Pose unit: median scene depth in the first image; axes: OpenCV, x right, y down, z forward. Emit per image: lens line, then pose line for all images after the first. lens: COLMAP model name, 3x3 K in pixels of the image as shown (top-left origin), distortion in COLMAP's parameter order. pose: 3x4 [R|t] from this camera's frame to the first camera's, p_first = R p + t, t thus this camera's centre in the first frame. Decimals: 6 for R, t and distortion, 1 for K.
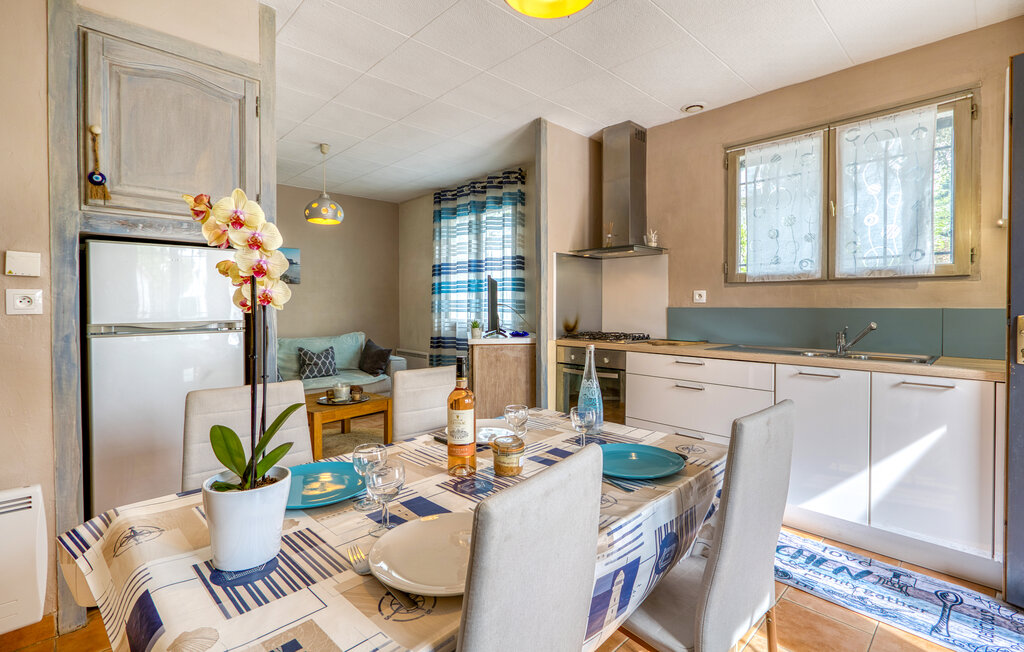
lens RADIAL K [[470.6, 0, 513.2], [0, 470.6, 308.1], [0, 0, 1]] dist [-0.000416, 0.001169]
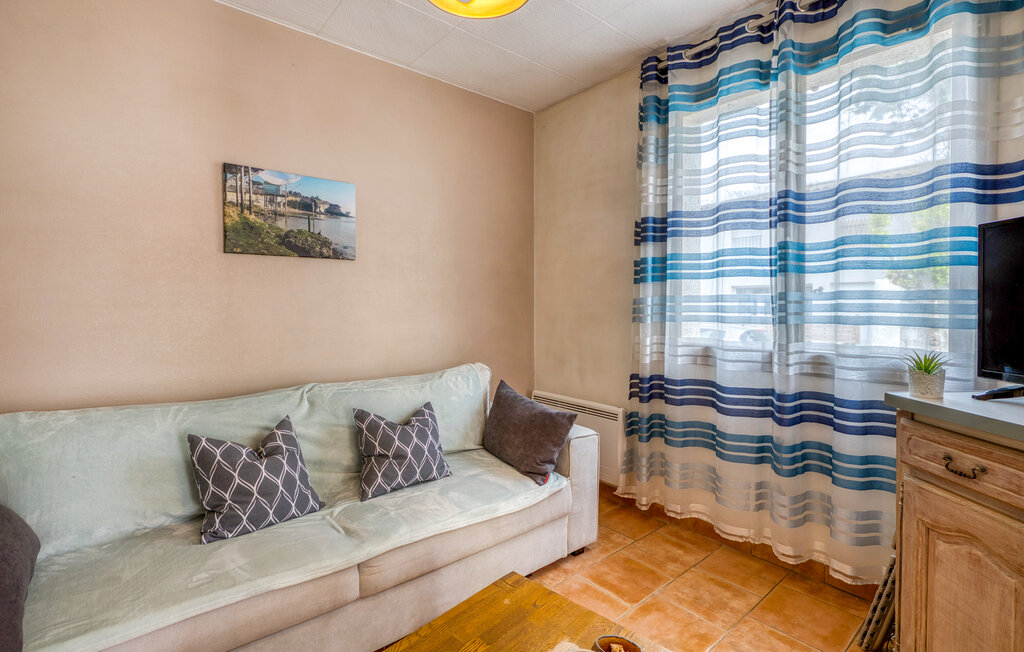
lens RADIAL K [[470.6, 0, 513.2], [0, 470.6, 308.1], [0, 0, 1]] dist [-0.000416, 0.001169]
pose [[0.997753, 0.002883, -0.066939, -0.427452], [-0.002821, 0.999995, 0.001024, -0.008248], [0.066942, -0.000833, 0.997757, 0.878409]]
